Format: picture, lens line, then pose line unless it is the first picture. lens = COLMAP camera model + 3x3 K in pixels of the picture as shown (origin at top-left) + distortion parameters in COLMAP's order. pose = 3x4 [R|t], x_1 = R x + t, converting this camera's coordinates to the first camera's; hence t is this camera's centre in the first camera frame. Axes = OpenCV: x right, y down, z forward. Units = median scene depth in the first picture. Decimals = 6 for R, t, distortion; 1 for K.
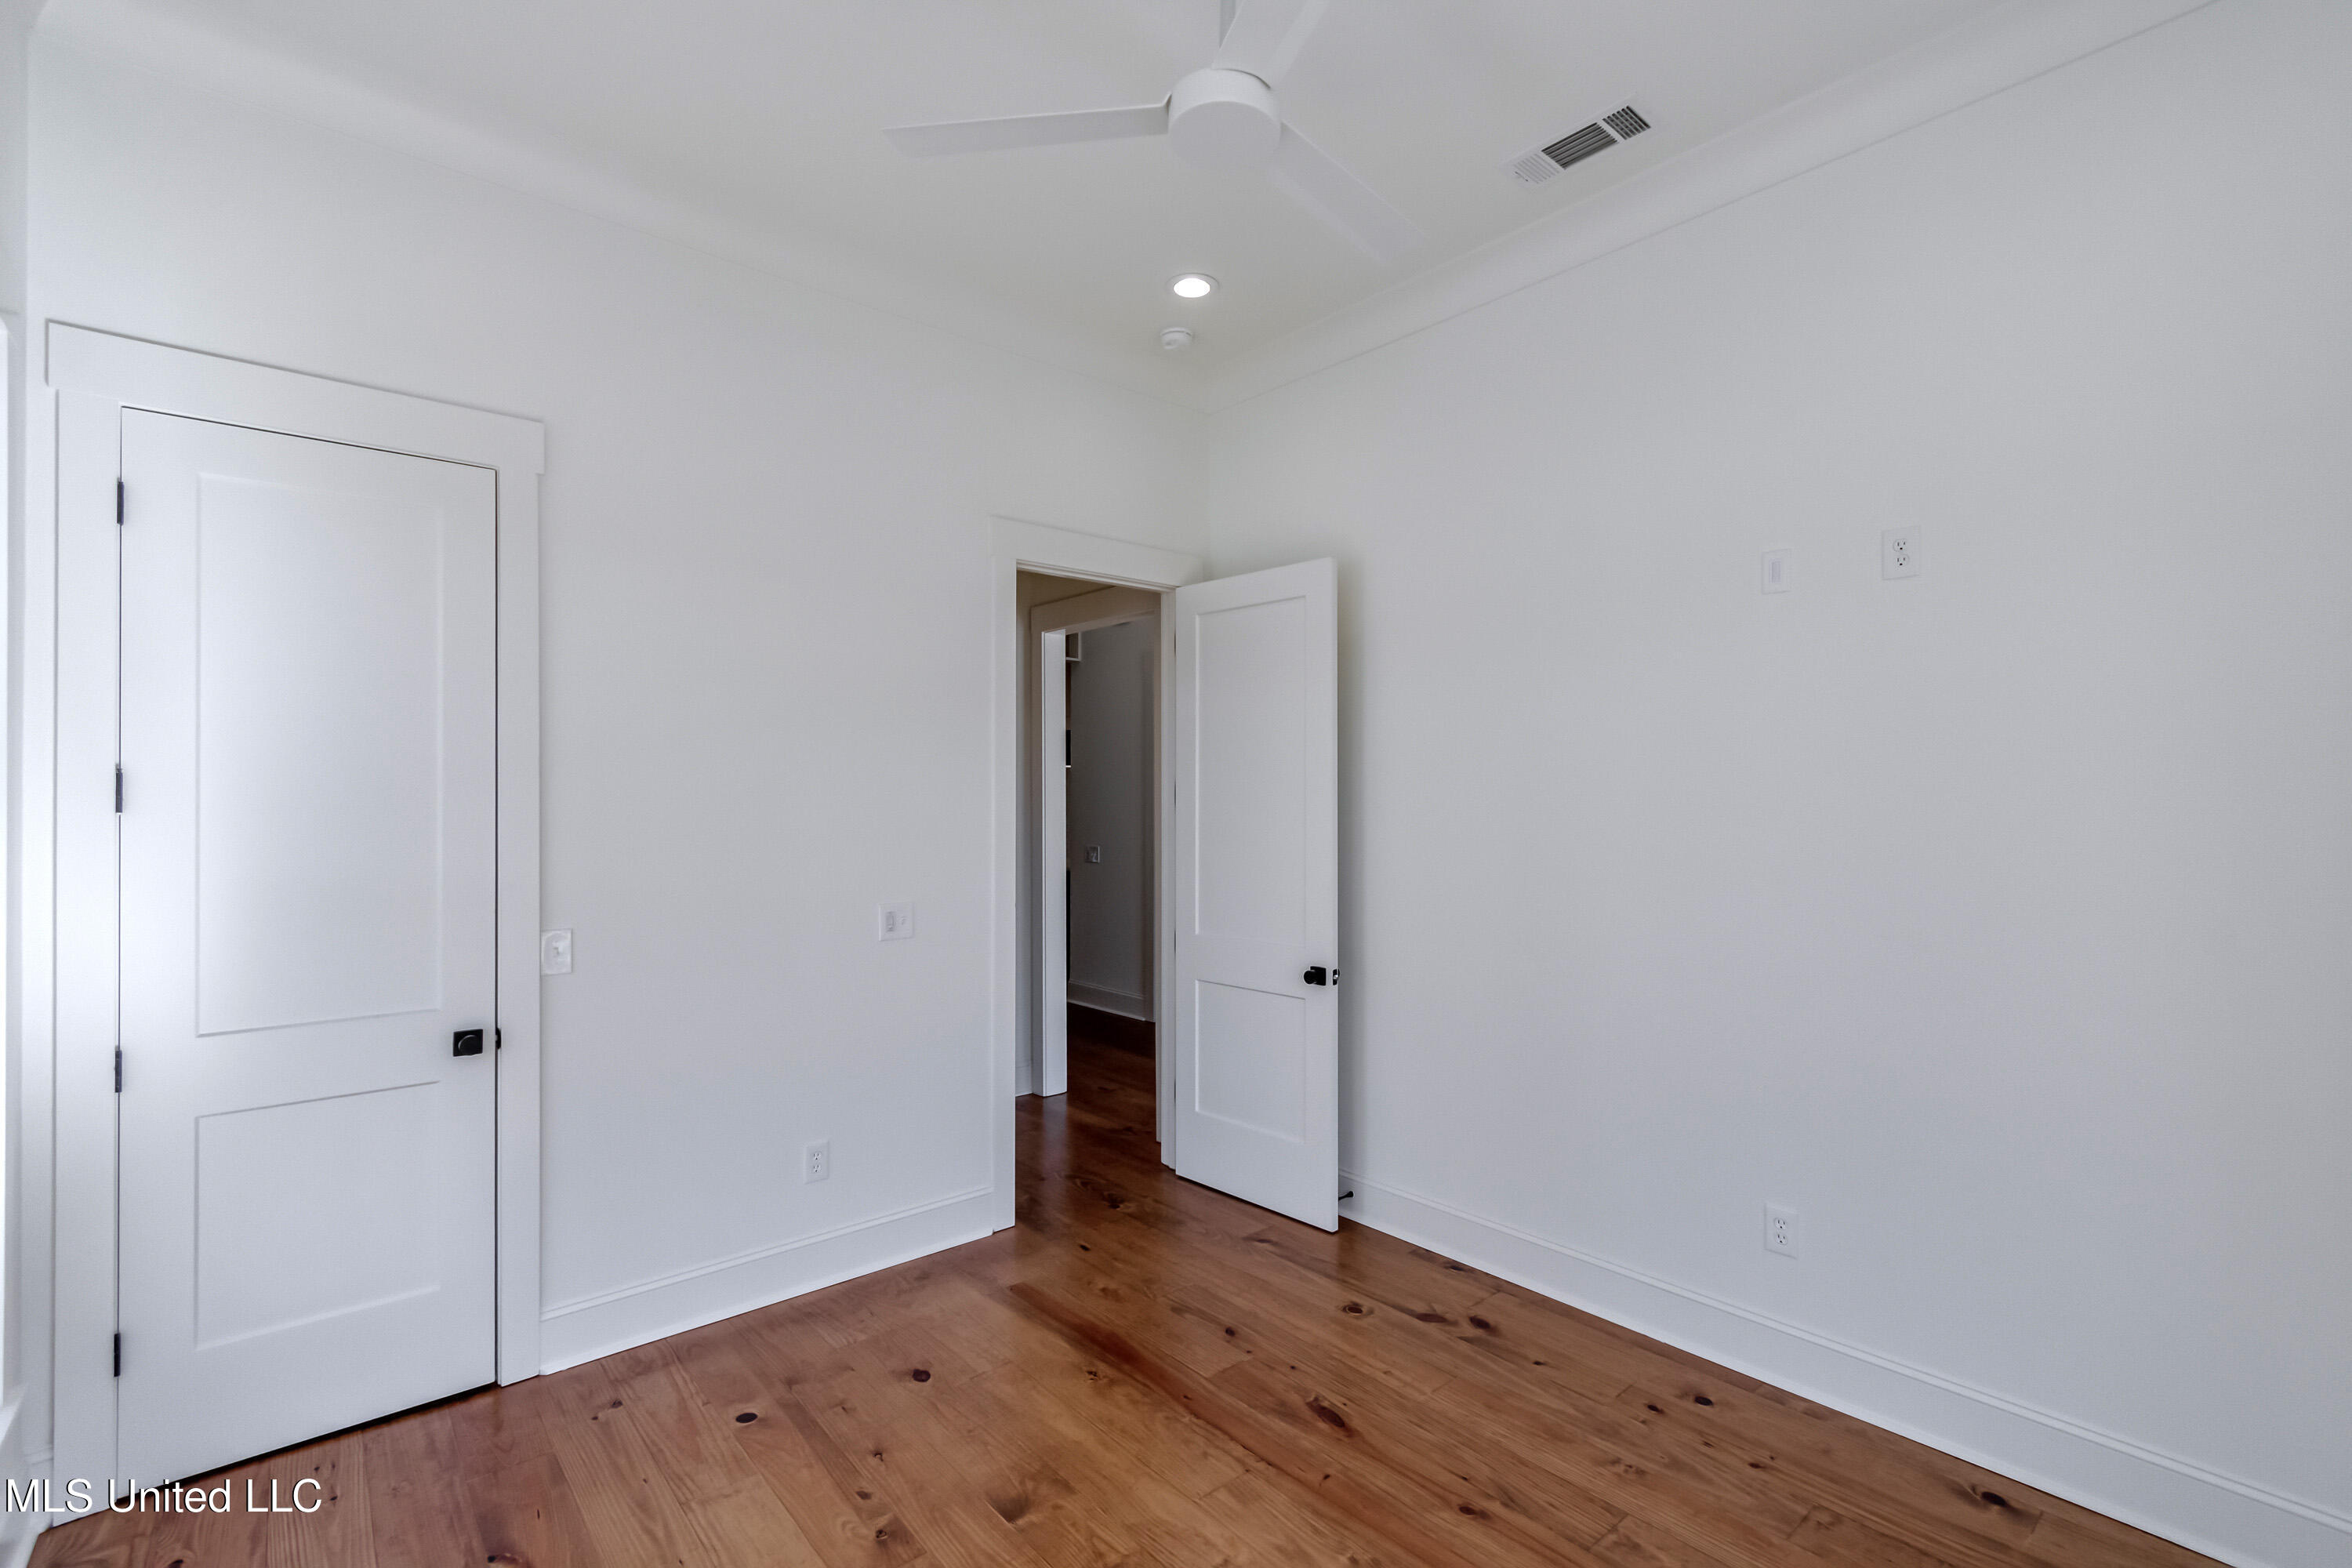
lens RADIAL K [[1052.0, 0, 1182.2], [0, 1052.0, 787.5], [0, 0, 1]] dist [0.000368, -0.000157]
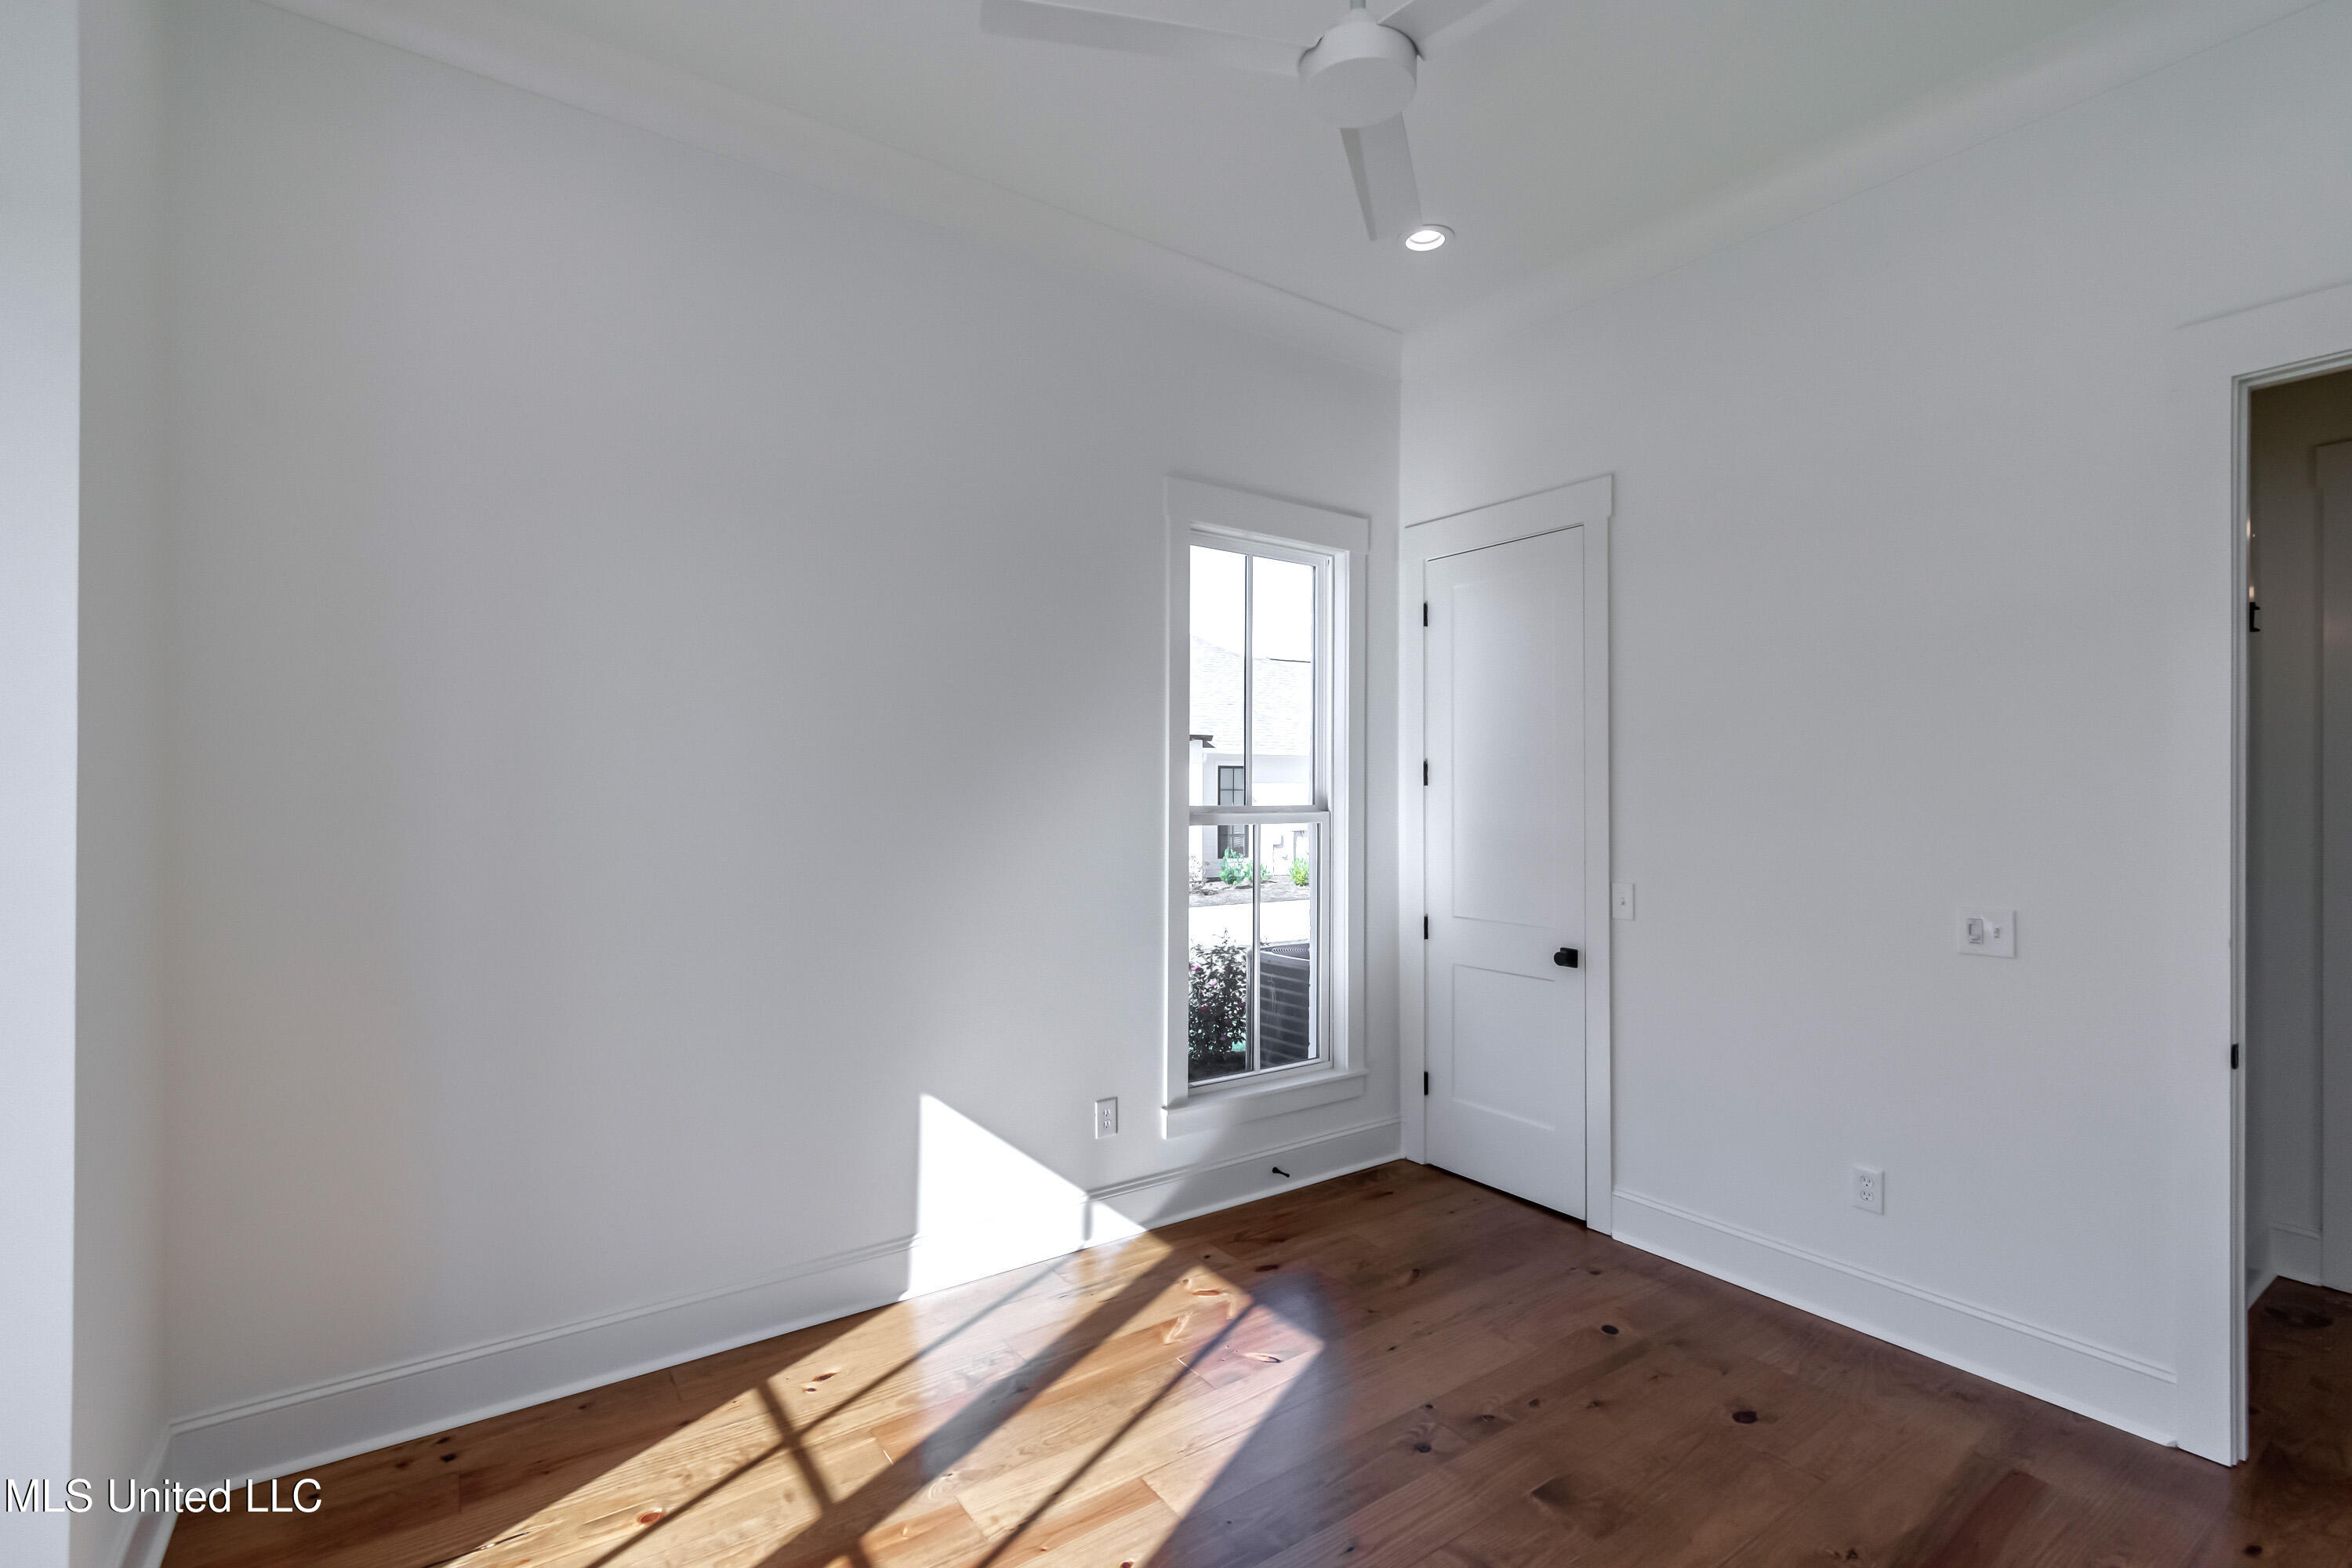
lens RADIAL K [[1052.0, 0, 1182.2], [0, 1052.0, 787.5], [0, 0, 1]] dist [0.000368, -0.000157]
pose [[-0.085321, 0.000182, -0.996353, 0.721168], [0.008765, 0.999961, -0.000568, 0.020753], [0.996315, -0.008781, -0.085319, 0.636047]]
